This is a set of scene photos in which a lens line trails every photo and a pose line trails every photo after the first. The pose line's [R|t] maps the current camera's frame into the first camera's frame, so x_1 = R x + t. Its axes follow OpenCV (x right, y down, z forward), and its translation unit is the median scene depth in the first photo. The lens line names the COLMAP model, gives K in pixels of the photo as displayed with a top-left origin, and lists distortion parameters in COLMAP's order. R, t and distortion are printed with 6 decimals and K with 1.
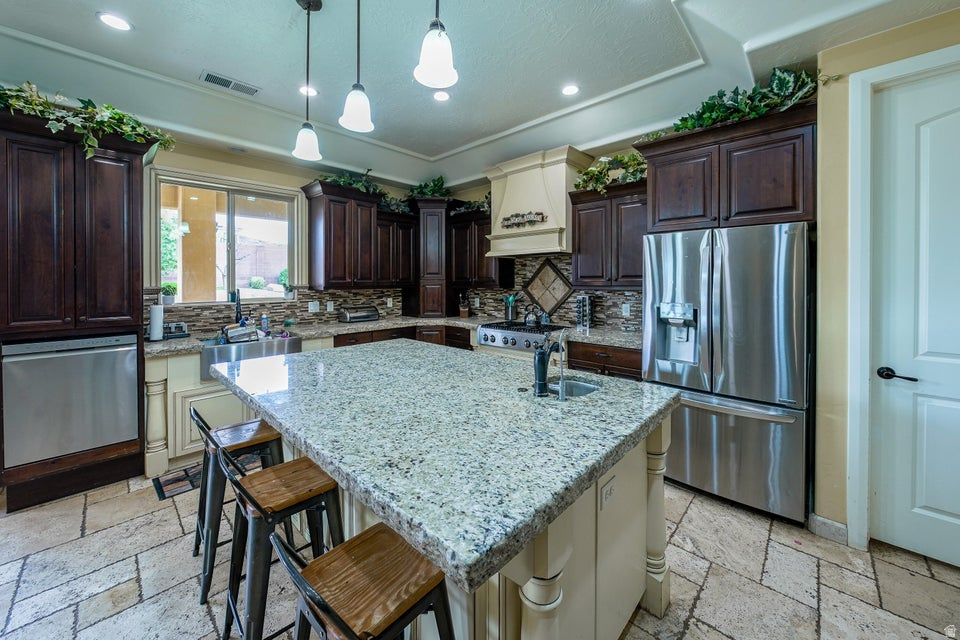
lens RADIAL K [[357.2, 0, 501.6], [0, 357.2, 279.4], [0, 0, 1]] dist [-0.010158, 0.000897]
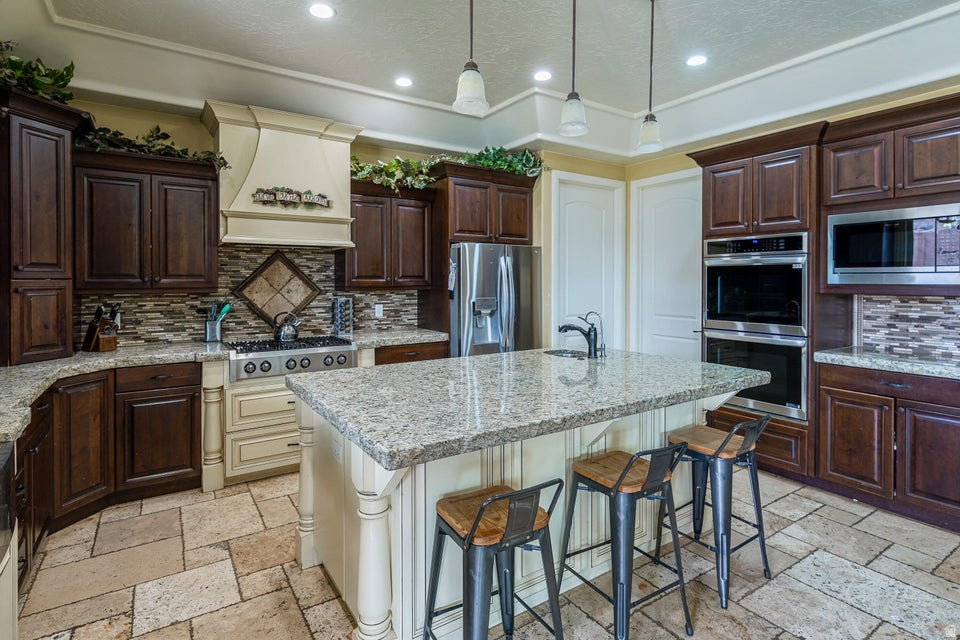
lens RADIAL K [[451.2, 0, 459.4], [0, 451.2, 285.5], [0, 0, 1]] dist [-0.011393, 0.000525]
pose [[0.265364, -0.010361, 0.964093, -1.056816], [-0.003047, 0.999928, 0.011585, 0.002271], [-0.964143, -0.006011, 0.265314, 0.593337]]
